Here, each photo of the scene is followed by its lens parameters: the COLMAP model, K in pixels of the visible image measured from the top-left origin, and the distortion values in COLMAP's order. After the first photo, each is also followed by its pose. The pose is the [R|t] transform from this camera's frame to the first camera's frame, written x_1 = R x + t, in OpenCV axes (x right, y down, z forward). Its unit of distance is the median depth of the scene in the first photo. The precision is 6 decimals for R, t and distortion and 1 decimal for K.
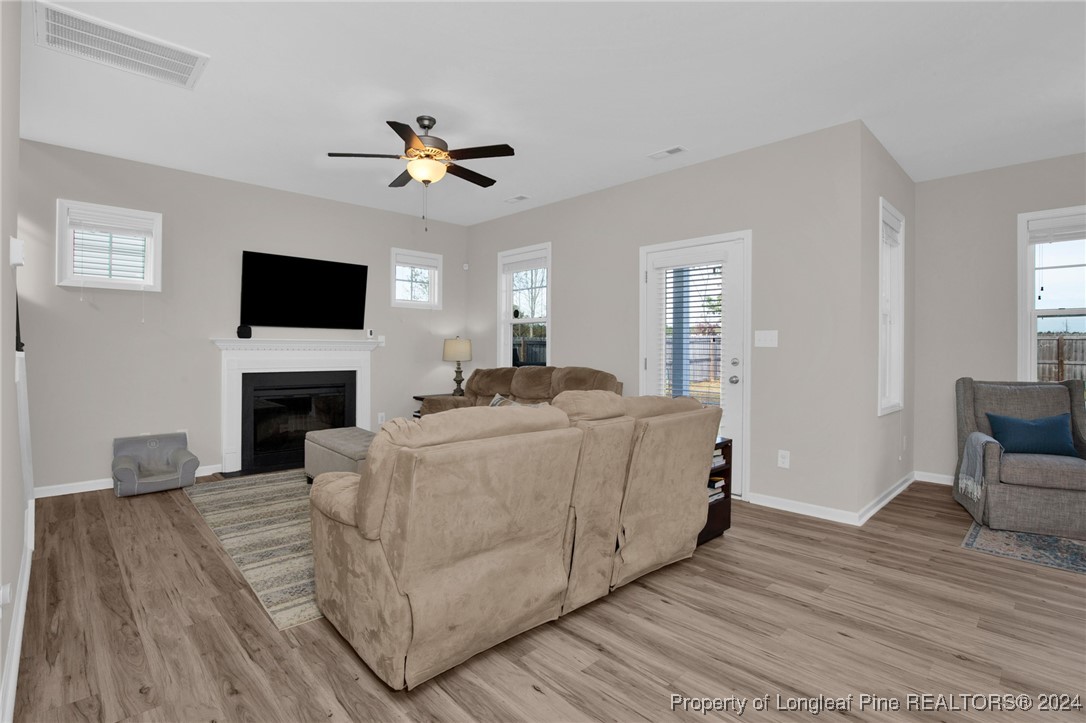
lens RADIAL K [[517.0, 0, 542.8], [0, 517.0, 352.4], [0, 0, 1]] dist [-0.027641, 0.000520]
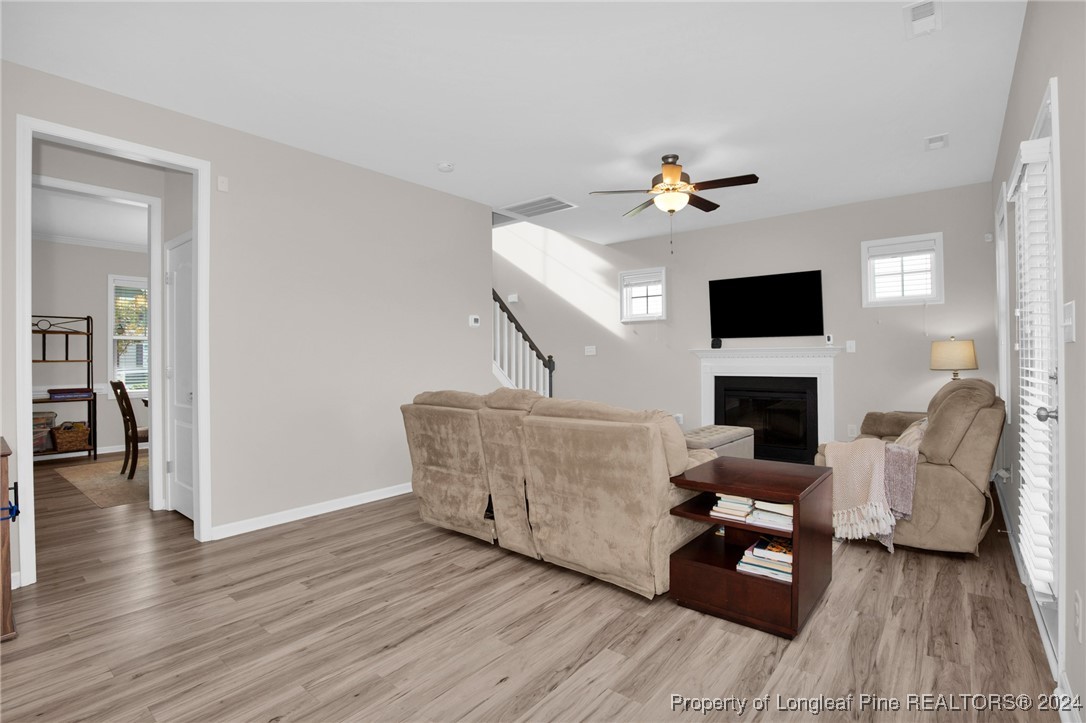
lens RADIAL K [[516.7, 0, 539.2], [0, 516.7, 352.8], [0, 0, 1]] dist [-0.026723, 0.007904]
pose [[0.118209, -0.017649, -0.992832, 0.876576], [0.003963, 0.999842, -0.017302, 0.004340], [0.992981, -0.001890, 0.118261, 0.564512]]
